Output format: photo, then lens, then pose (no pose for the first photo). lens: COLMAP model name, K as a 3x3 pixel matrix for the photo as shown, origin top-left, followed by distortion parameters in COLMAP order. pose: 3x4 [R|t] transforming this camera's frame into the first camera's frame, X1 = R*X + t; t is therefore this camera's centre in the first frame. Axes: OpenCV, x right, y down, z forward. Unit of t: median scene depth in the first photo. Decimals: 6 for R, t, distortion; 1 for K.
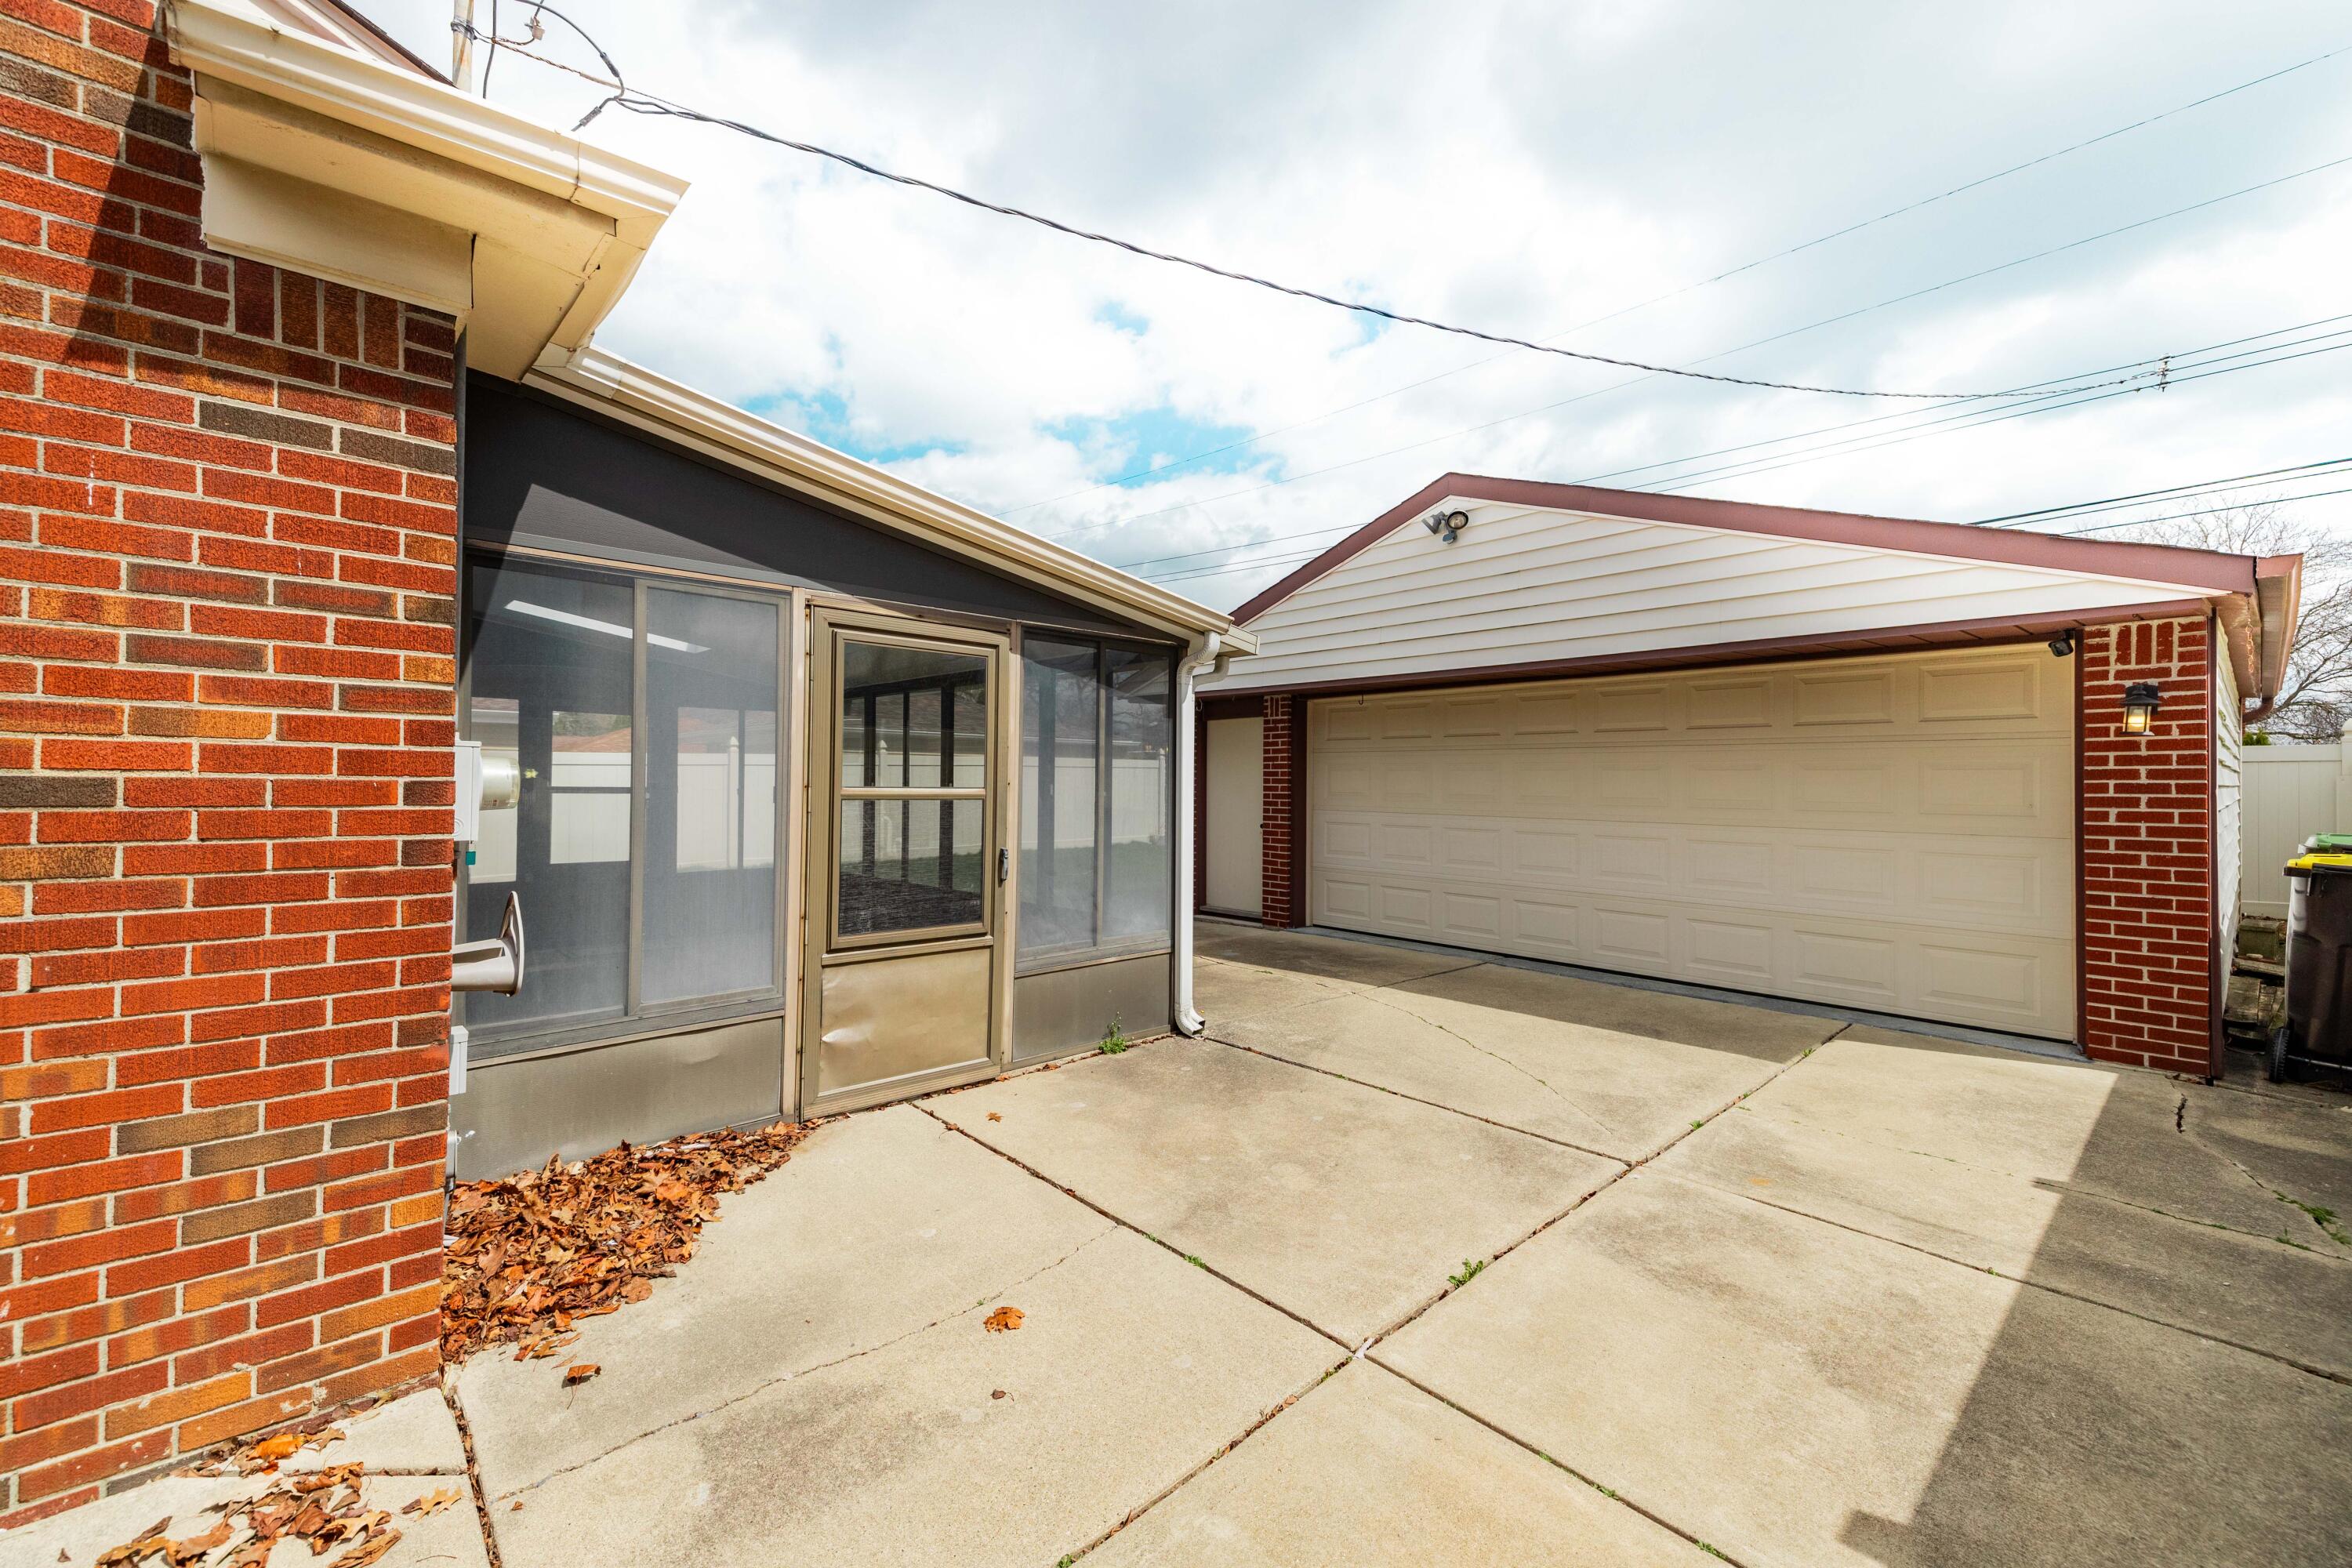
lens RADIAL K [[960.5, 0, 1178.0], [0, 960.5, 776.6], [0, 0, 1]] dist [0.055886, -0.021019]
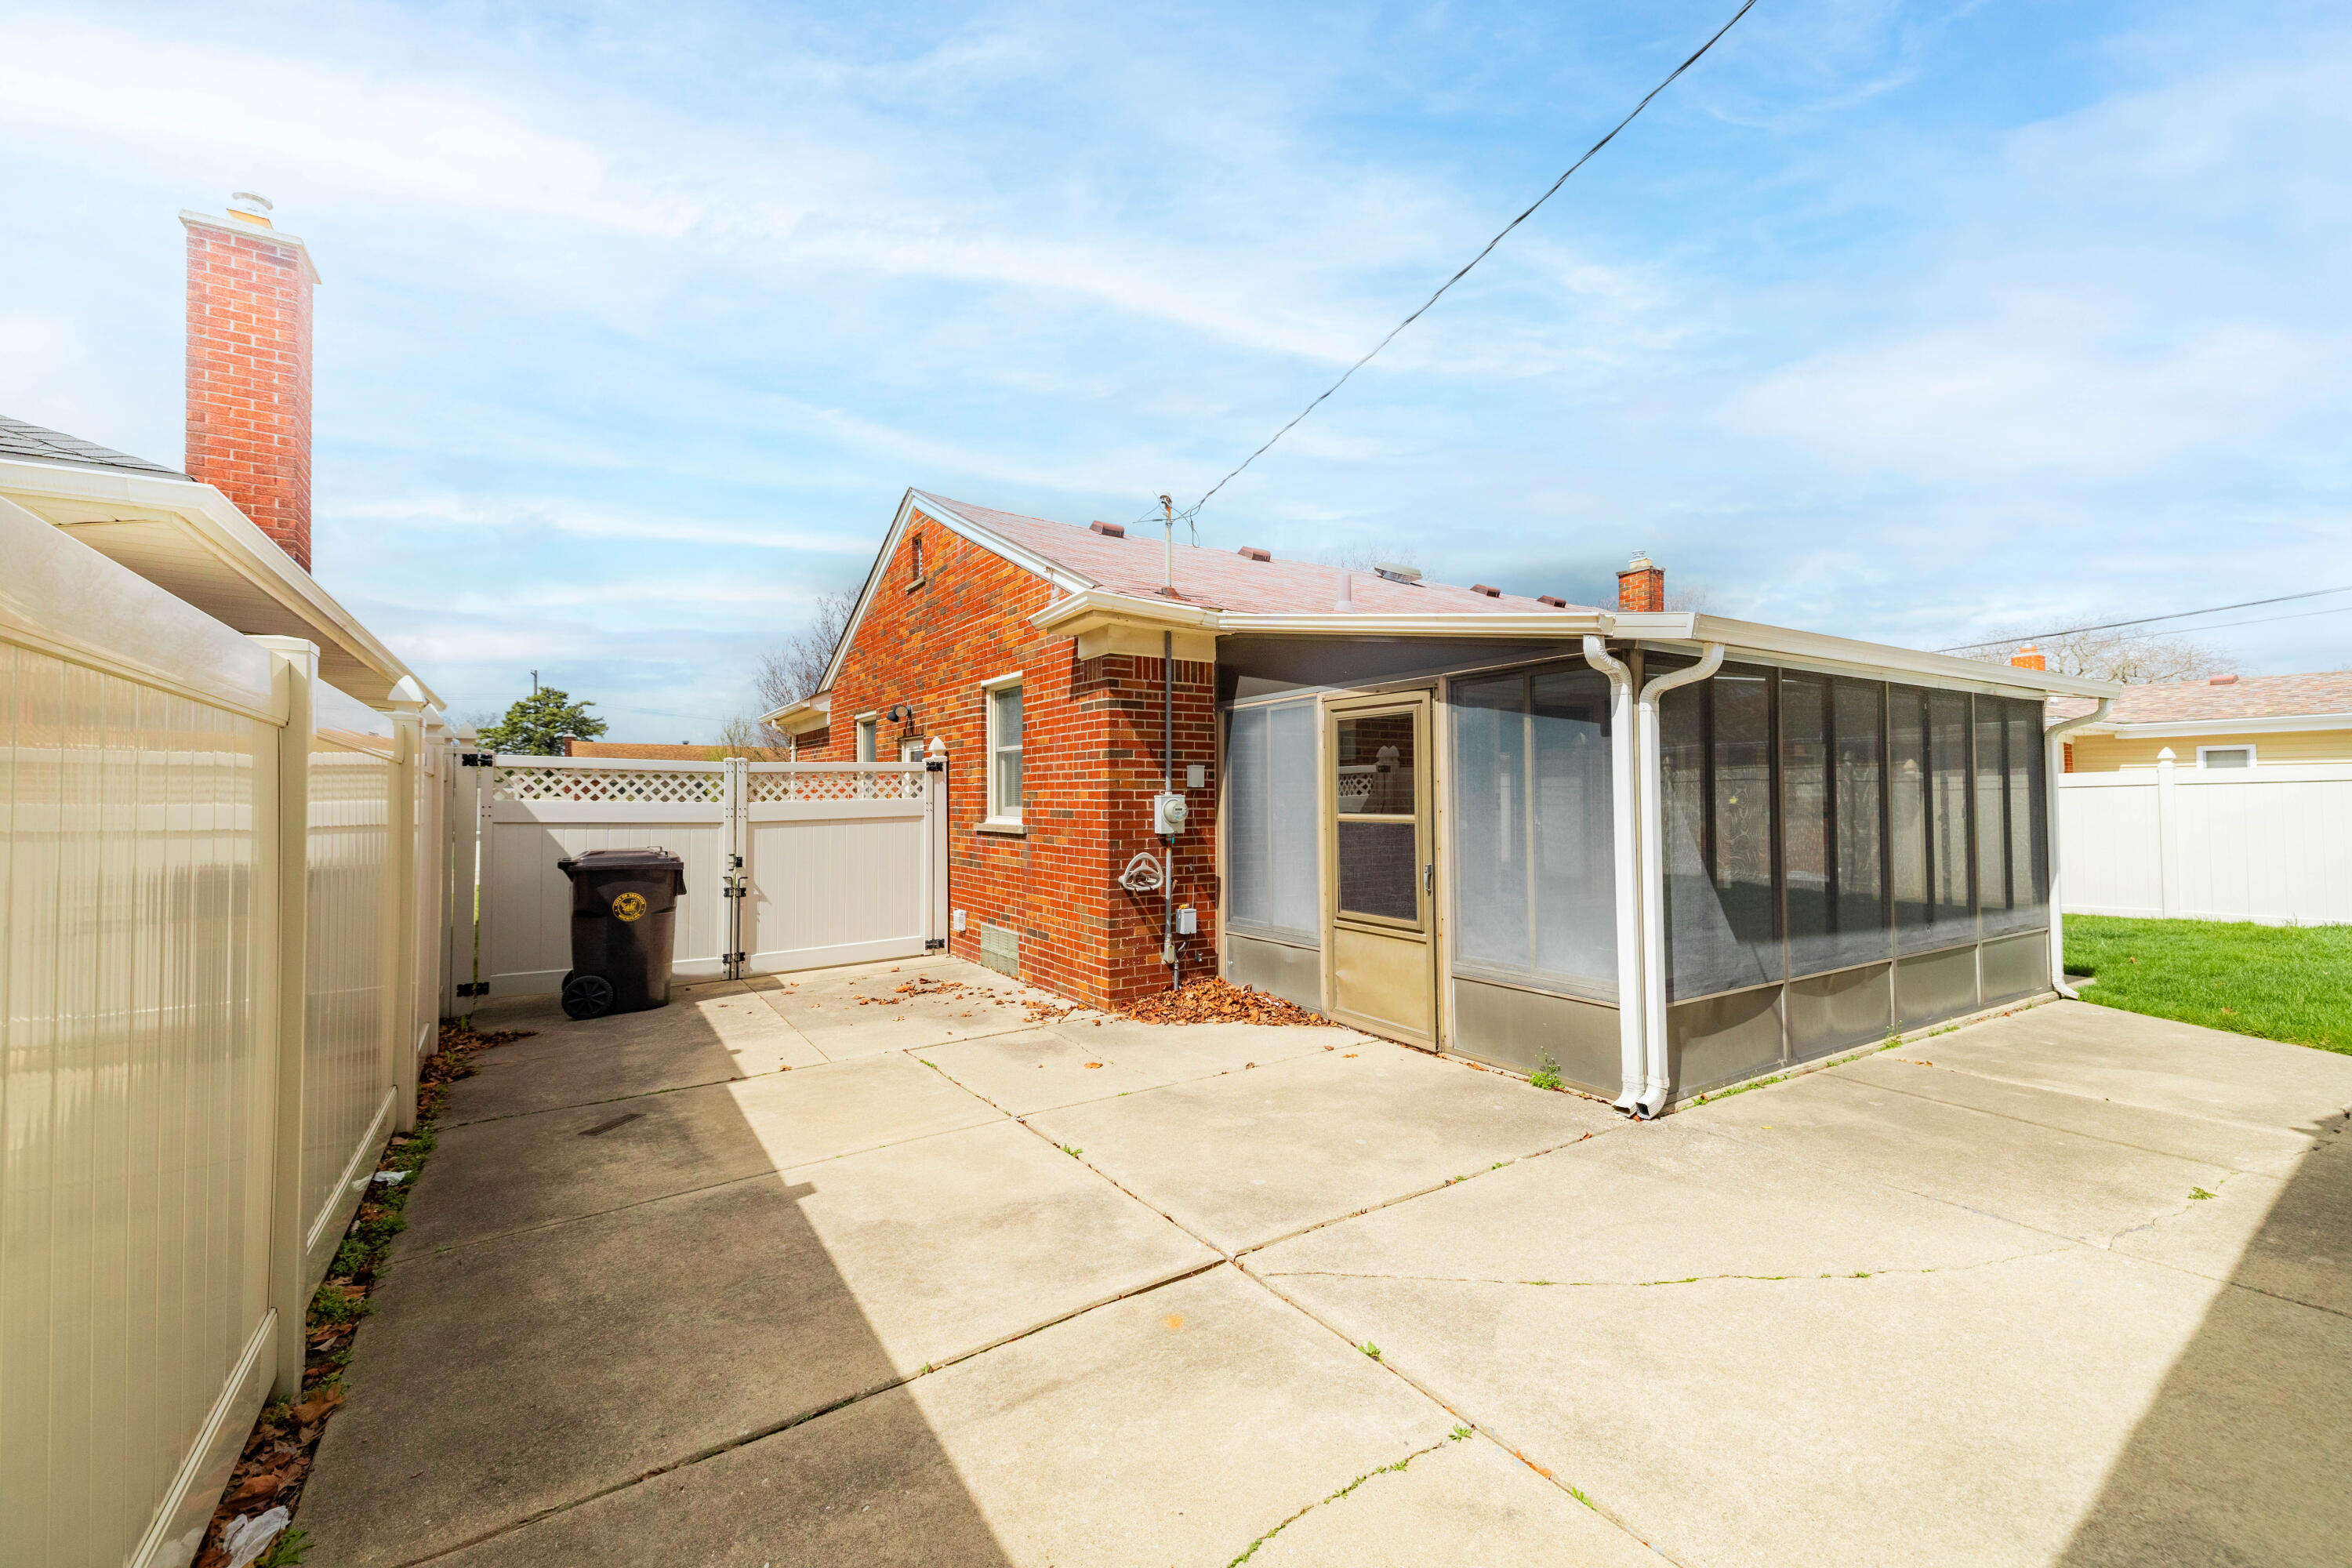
lens RADIAL K [[960.5, 0, 1178.0], [0, 960.5, 776.6], [0, 0, 1]] dist [0.055886, -0.021019]
pose [[-0.178435, -0.030003, -0.983494, 1.320767], [0.011433, 0.999404, -0.032562, -0.001144], [0.983885, -0.017054, -0.177985, 1.102936]]
